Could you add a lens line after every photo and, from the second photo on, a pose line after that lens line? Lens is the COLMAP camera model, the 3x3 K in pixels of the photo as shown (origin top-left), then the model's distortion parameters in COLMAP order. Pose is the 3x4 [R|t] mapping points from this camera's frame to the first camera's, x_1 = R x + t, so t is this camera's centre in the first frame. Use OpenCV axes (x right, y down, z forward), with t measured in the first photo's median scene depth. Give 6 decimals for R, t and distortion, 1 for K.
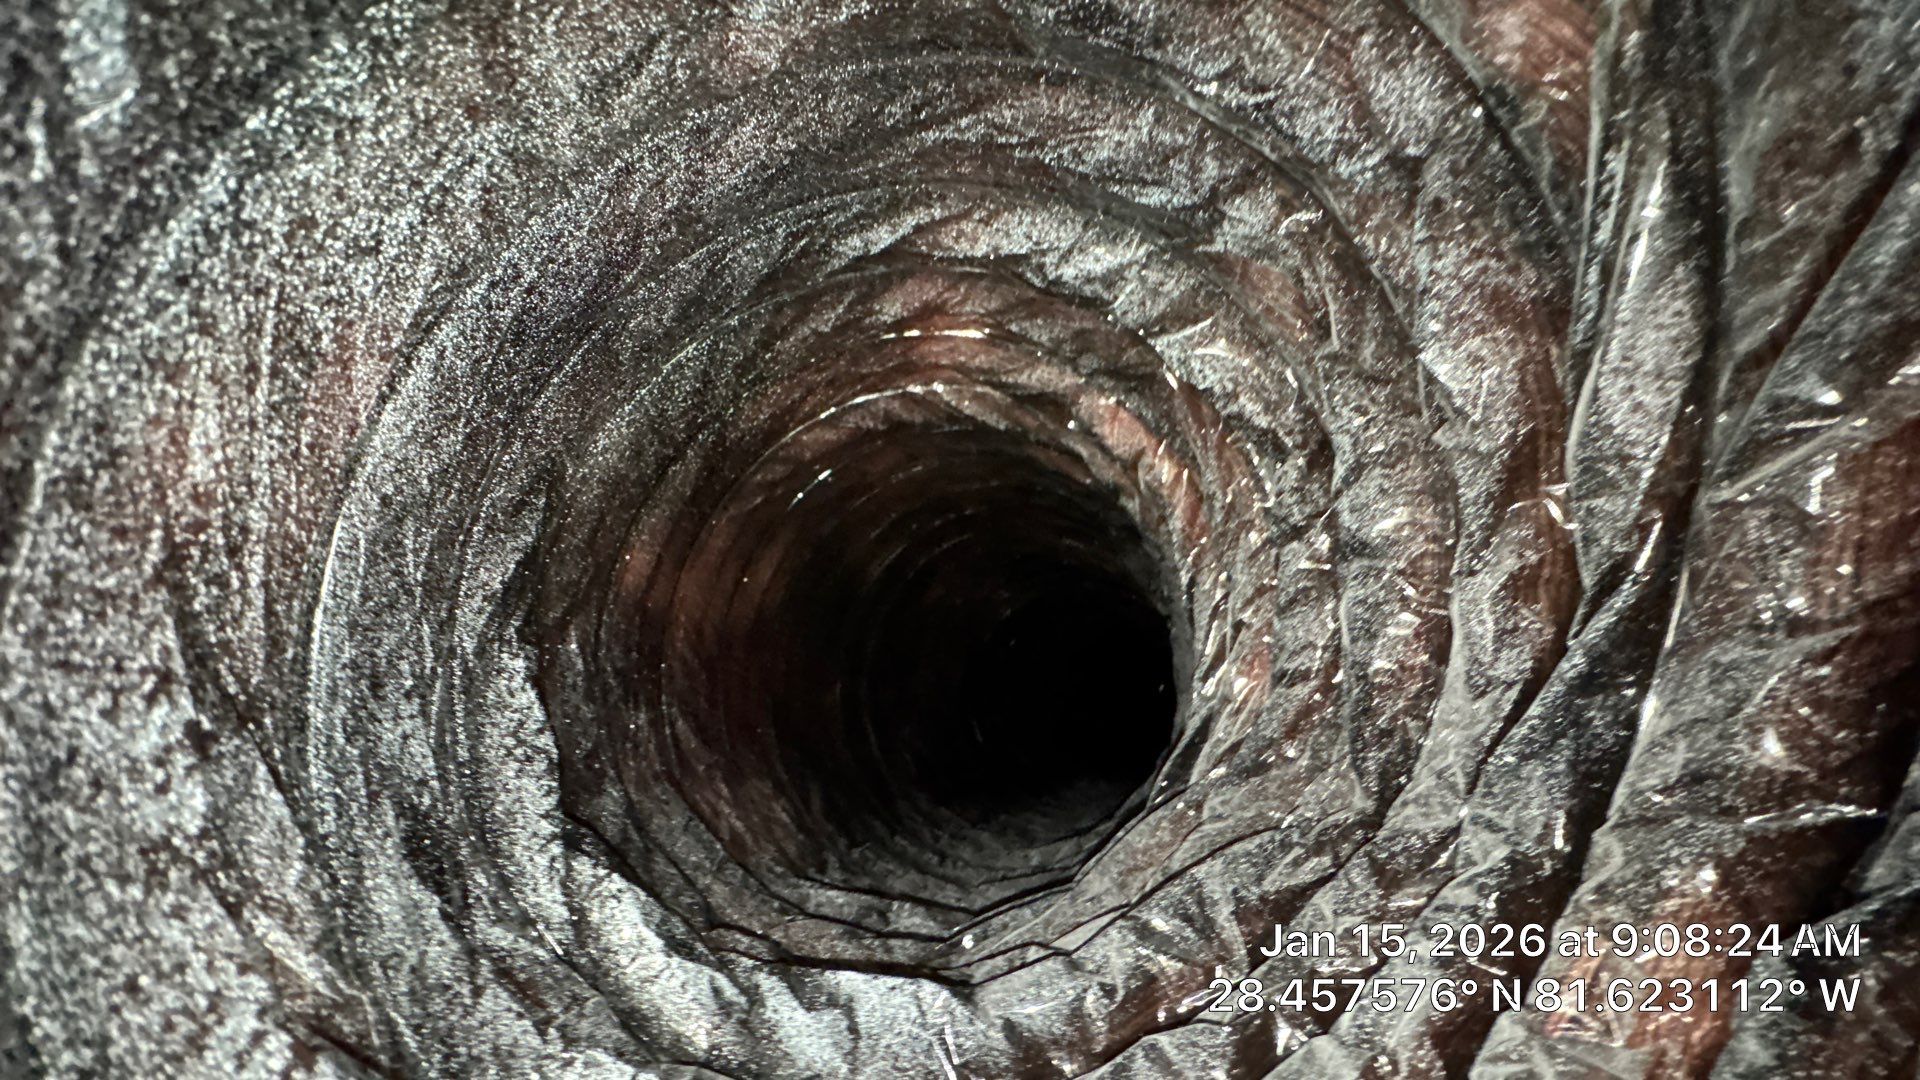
lens RADIAL K [[762.9, 0, 959.5], [0, 762.9, 538.7], [0, 0, 1]] dist [0.002891, -0.000443]
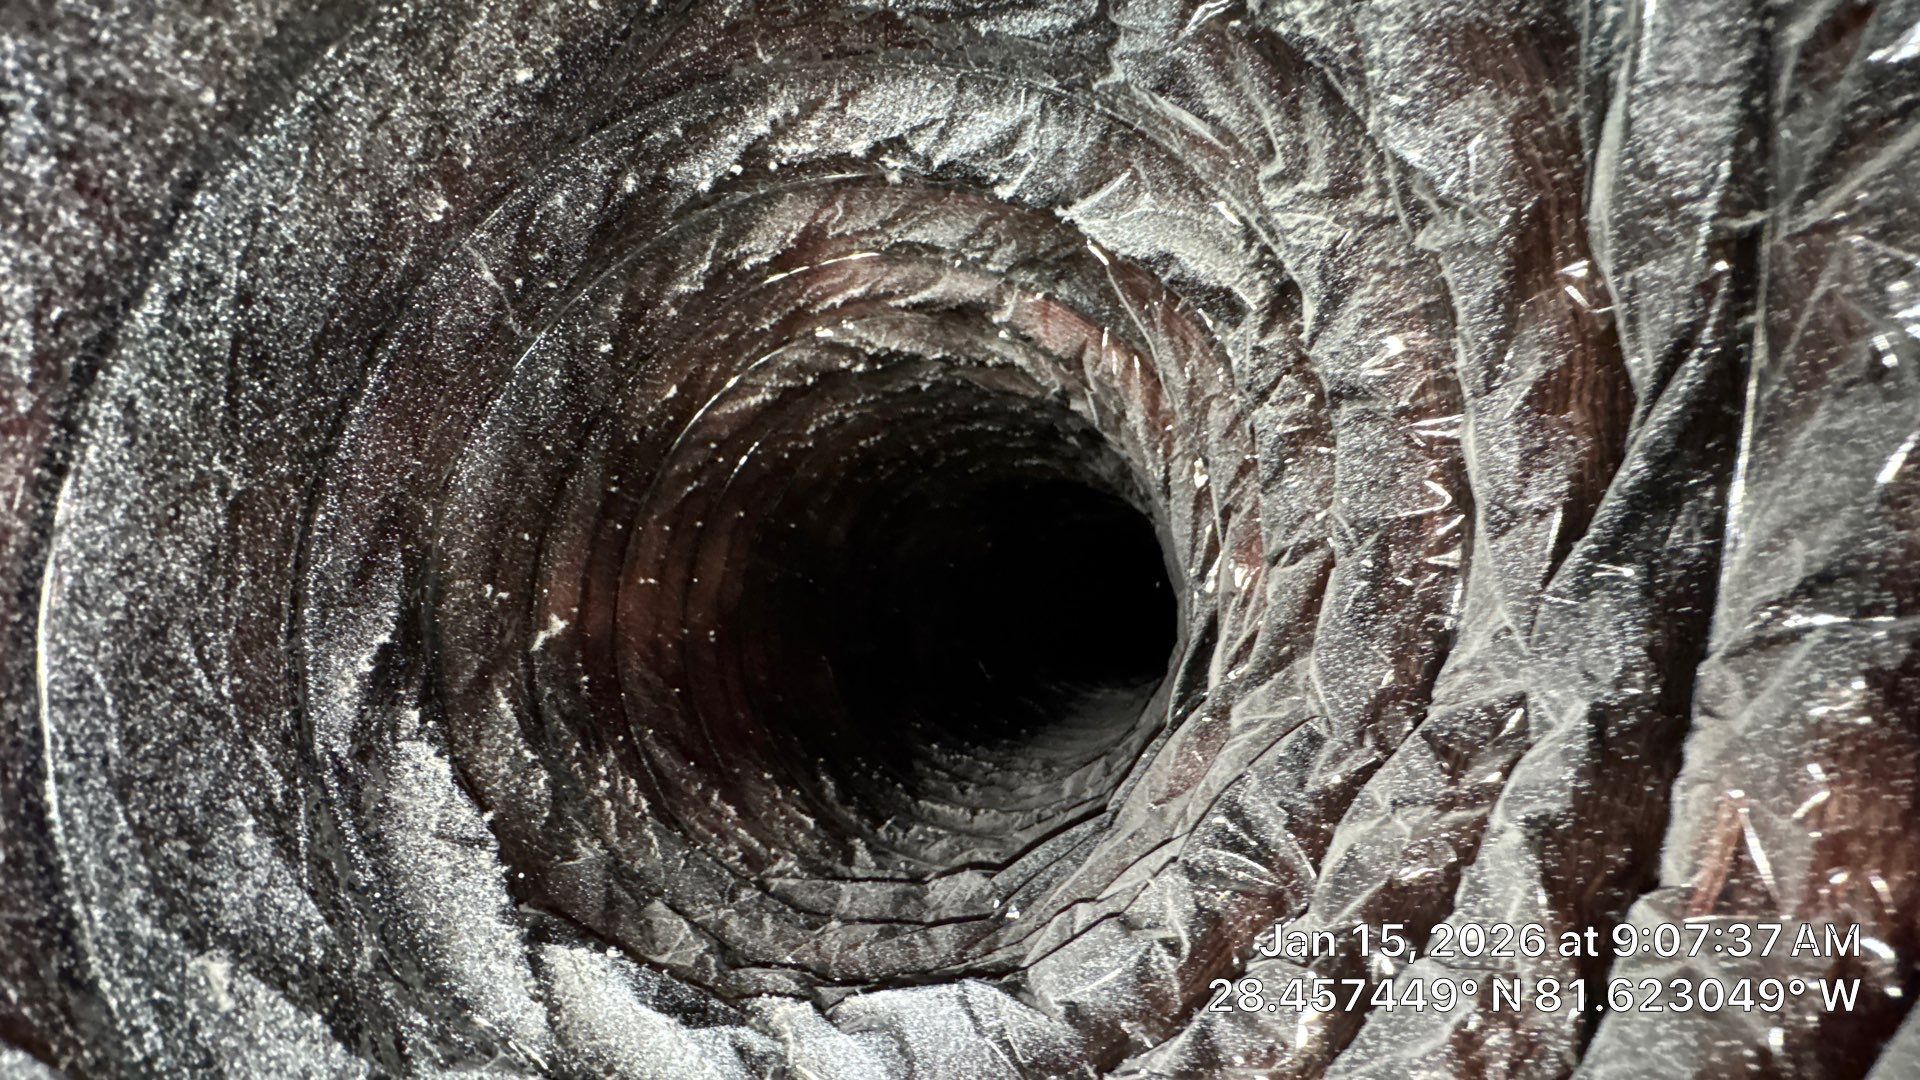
lens RADIAL K [[762.9, 0, 965.5], [0, 762.9, 540.8], [0, 0, 1]] dist [0.002891, -0.000443]
pose [[0.973553, -0.226700, 0.028304, 0.043746], [0.223550, 0.970837, 0.086605, 0.000229], [-0.047112, -0.077987, 0.995841, 0.161015]]
